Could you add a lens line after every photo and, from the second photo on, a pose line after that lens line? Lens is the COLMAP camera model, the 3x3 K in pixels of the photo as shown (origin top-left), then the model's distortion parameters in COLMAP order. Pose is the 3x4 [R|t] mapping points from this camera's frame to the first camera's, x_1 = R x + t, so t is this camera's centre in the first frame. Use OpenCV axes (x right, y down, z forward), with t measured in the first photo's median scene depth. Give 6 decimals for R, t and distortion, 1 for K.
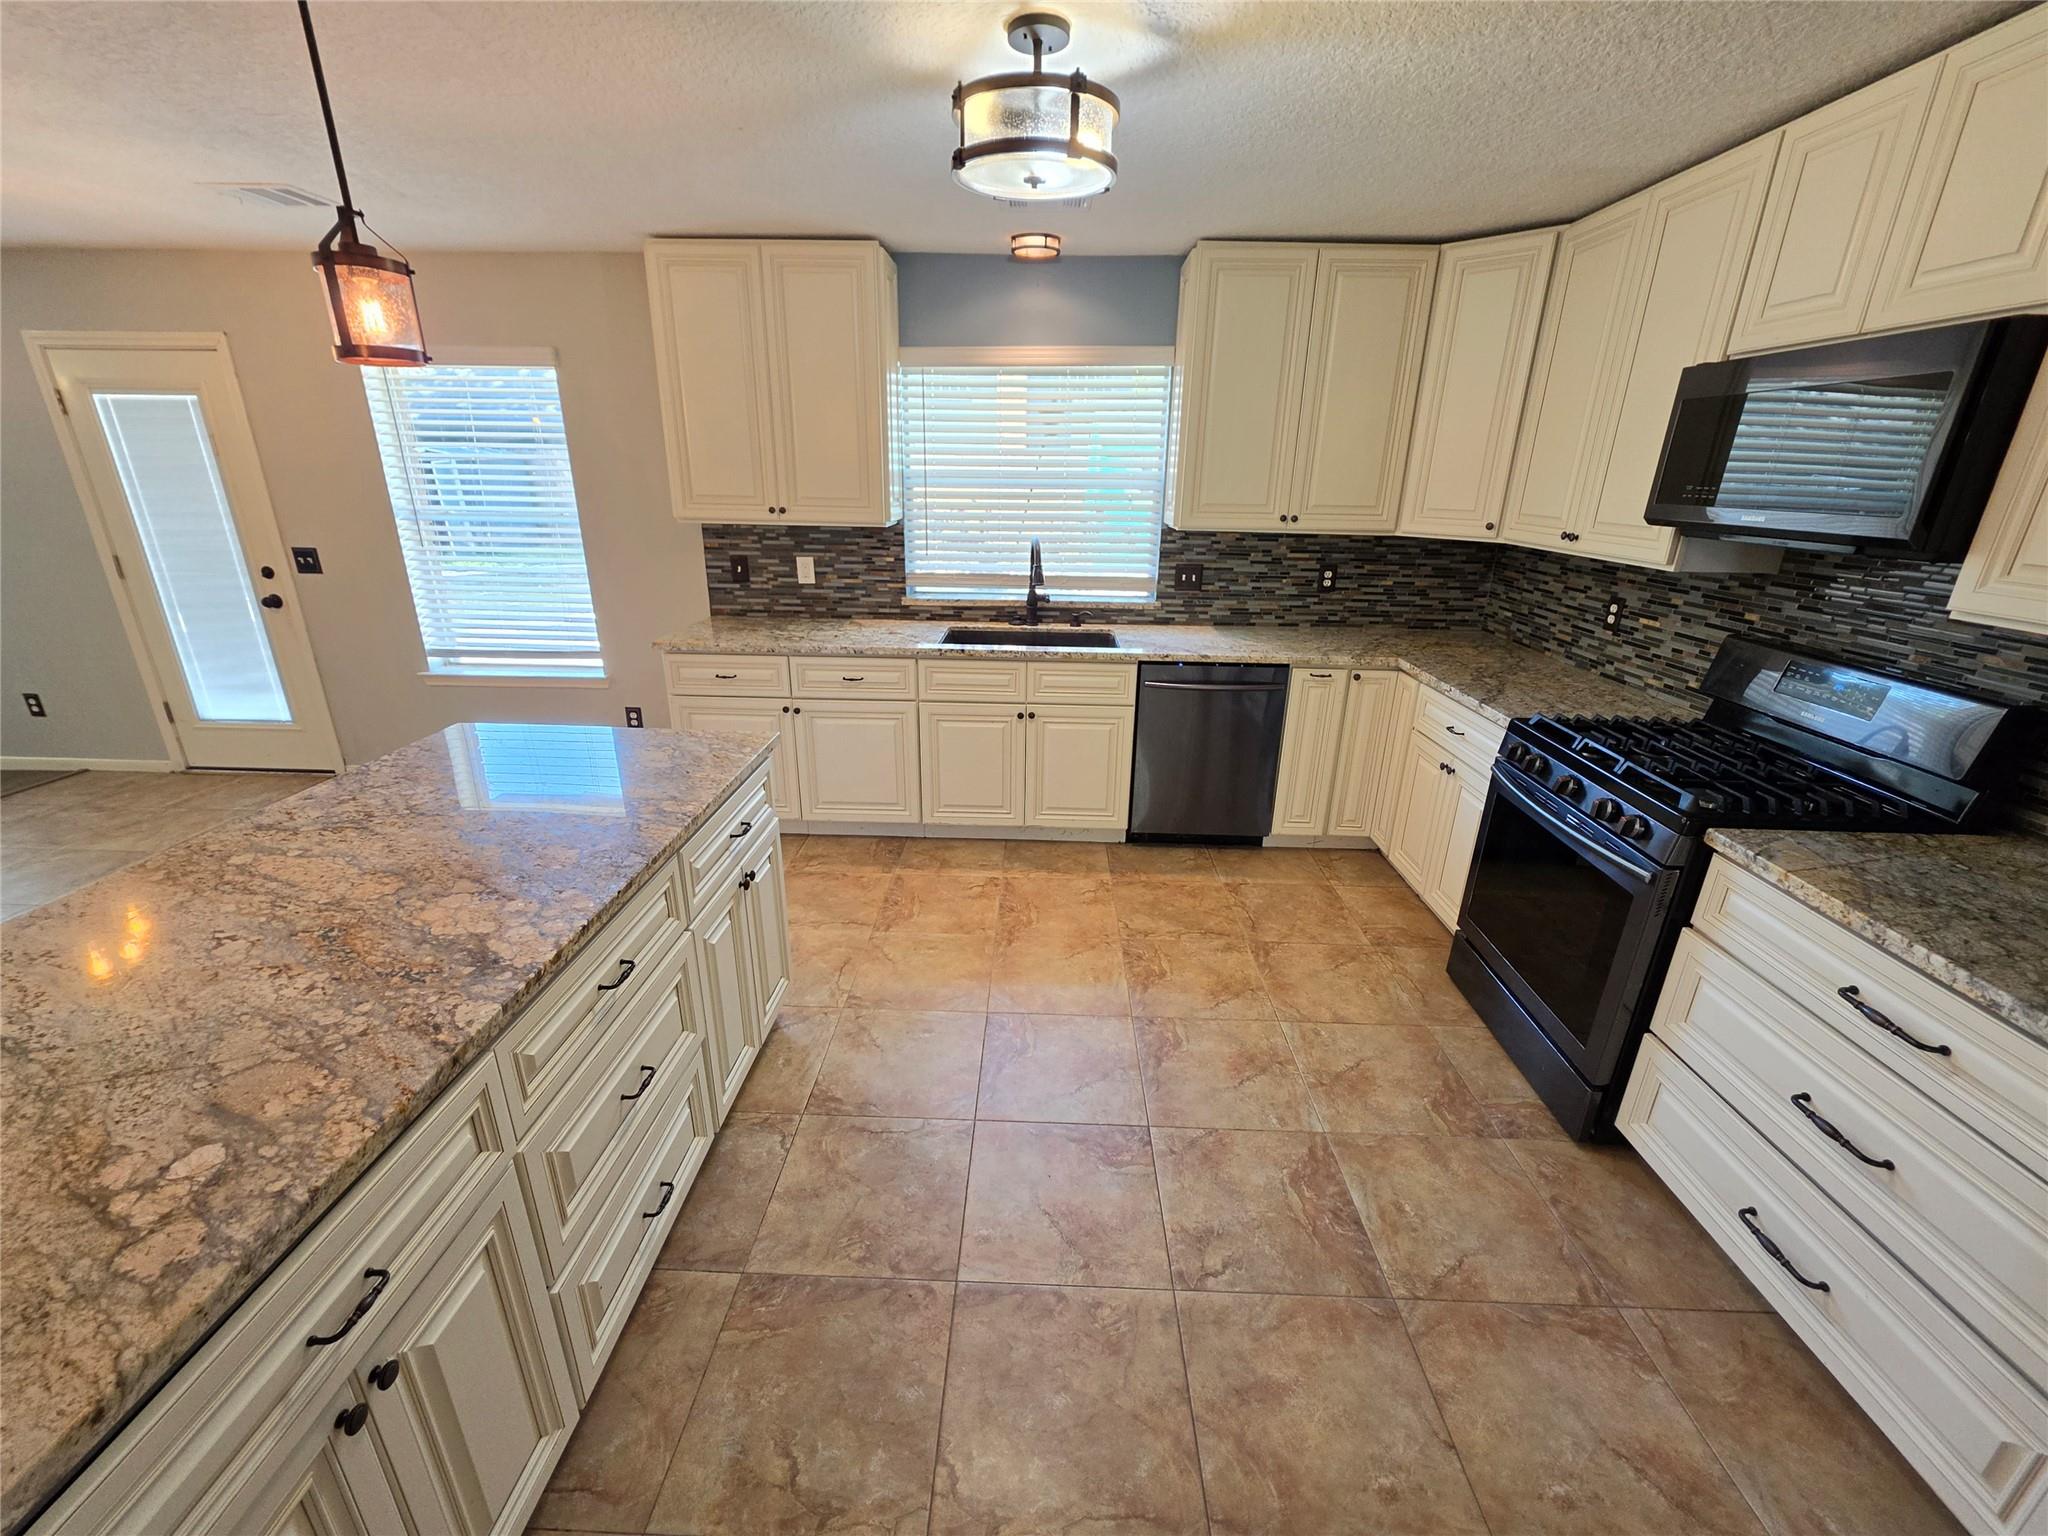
lens RADIAL K [[826.2, 0, 1019.6], [0, 826.2, 765.3], [0, 0, 1]] dist [-0.003987, 0.000532]
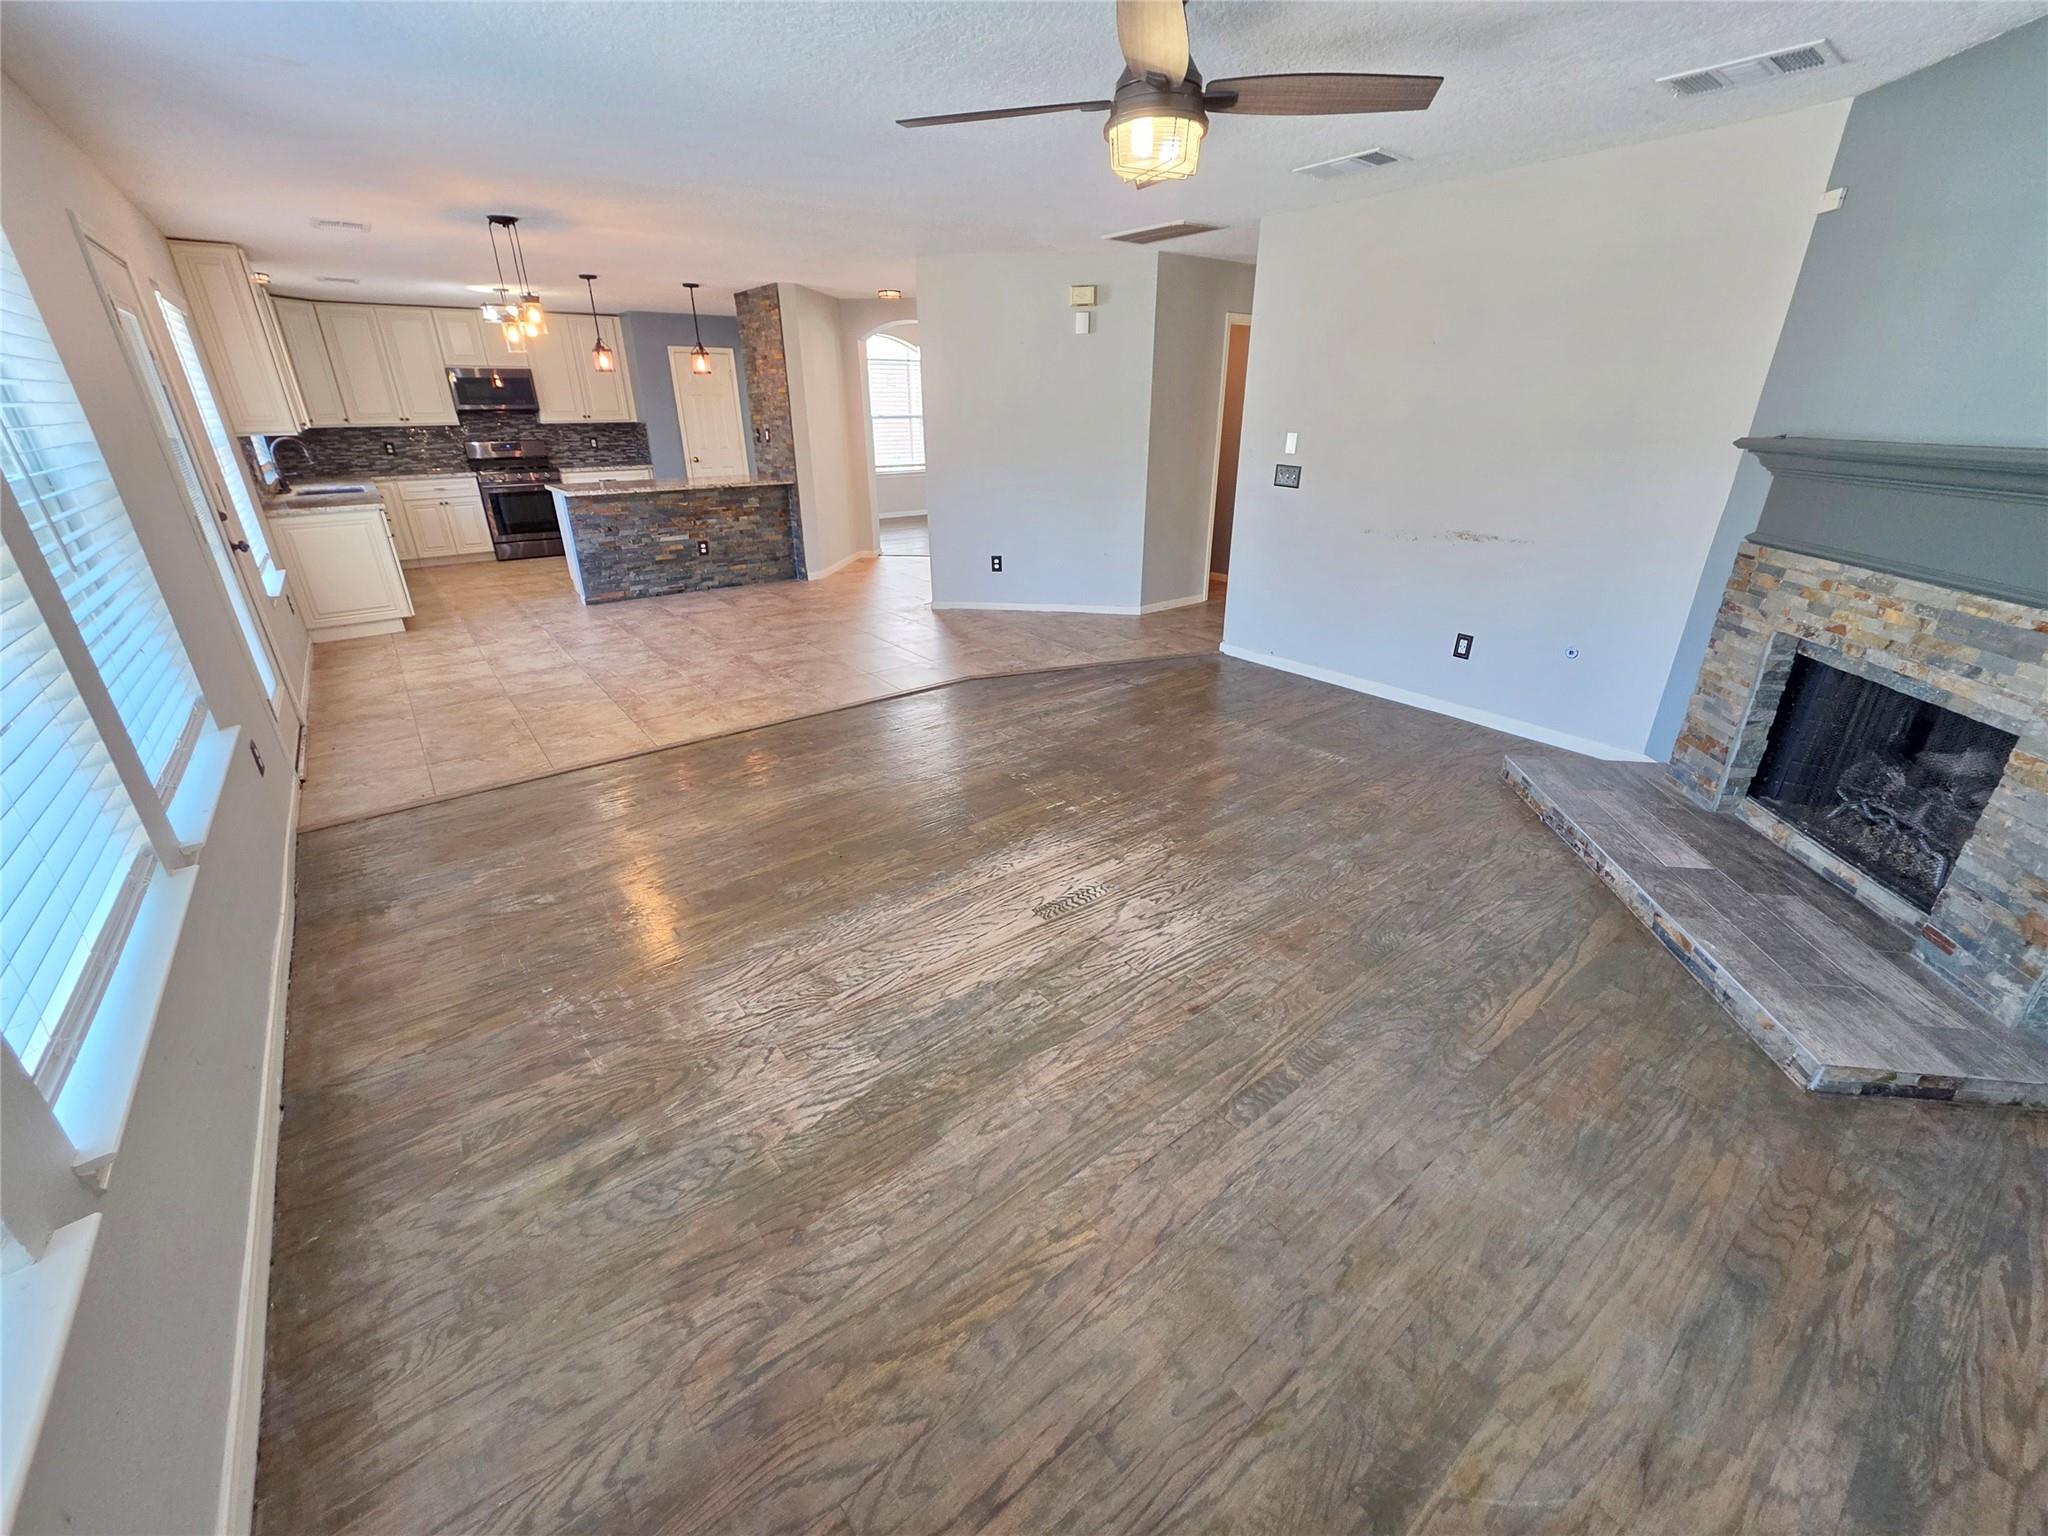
lens RADIAL K [[837.6, 0, 1028.9], [0, 837.6, 767.9], [0, 0, 1]] dist [-0.001596, 0.000424]
pose [[-0.638869, -0.315995, 0.701423, -2.747626], [0.259287, 0.769961, 0.583035, -0.402297], [-0.724305, 0.554353, -0.409970, 1.075239]]
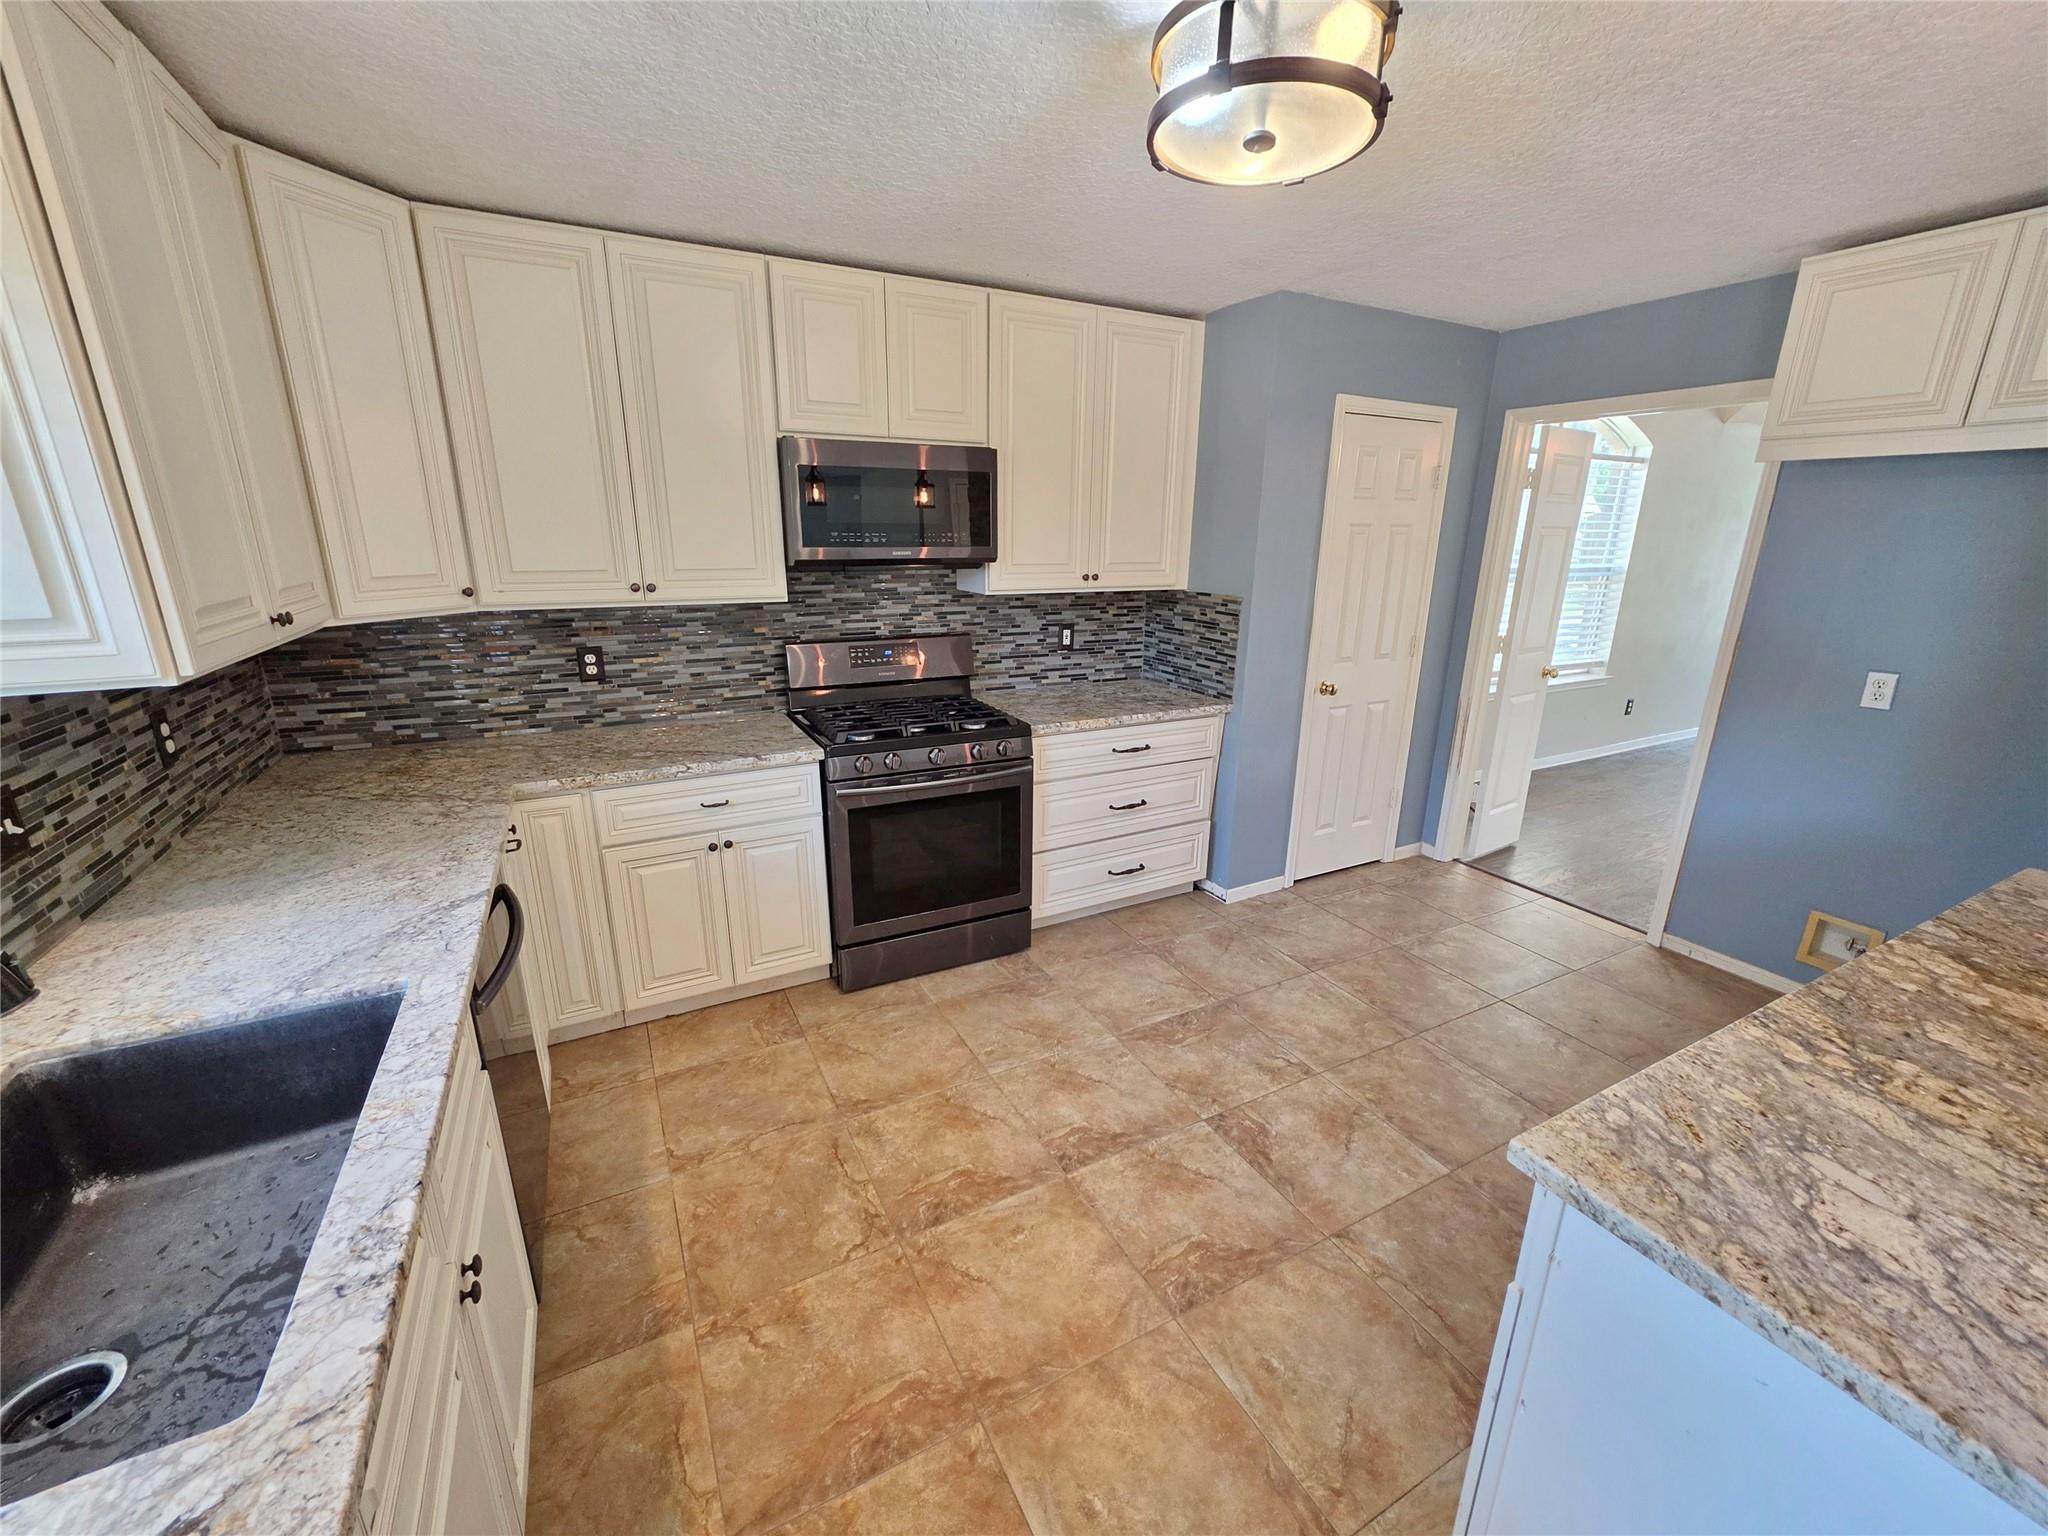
lens RADIAL K [[826.2, 0, 1019.6], [0, 826.2, 765.3], [0, 0, 1]] dist [-0.003987, 0.000532]
pose [[-0.493868, -0.258766, 0.830141, -0.324622], [0.280675, 0.856150, 0.433852, -0.323637], [-0.822992, 0.447266, -0.350196, 0.877114]]
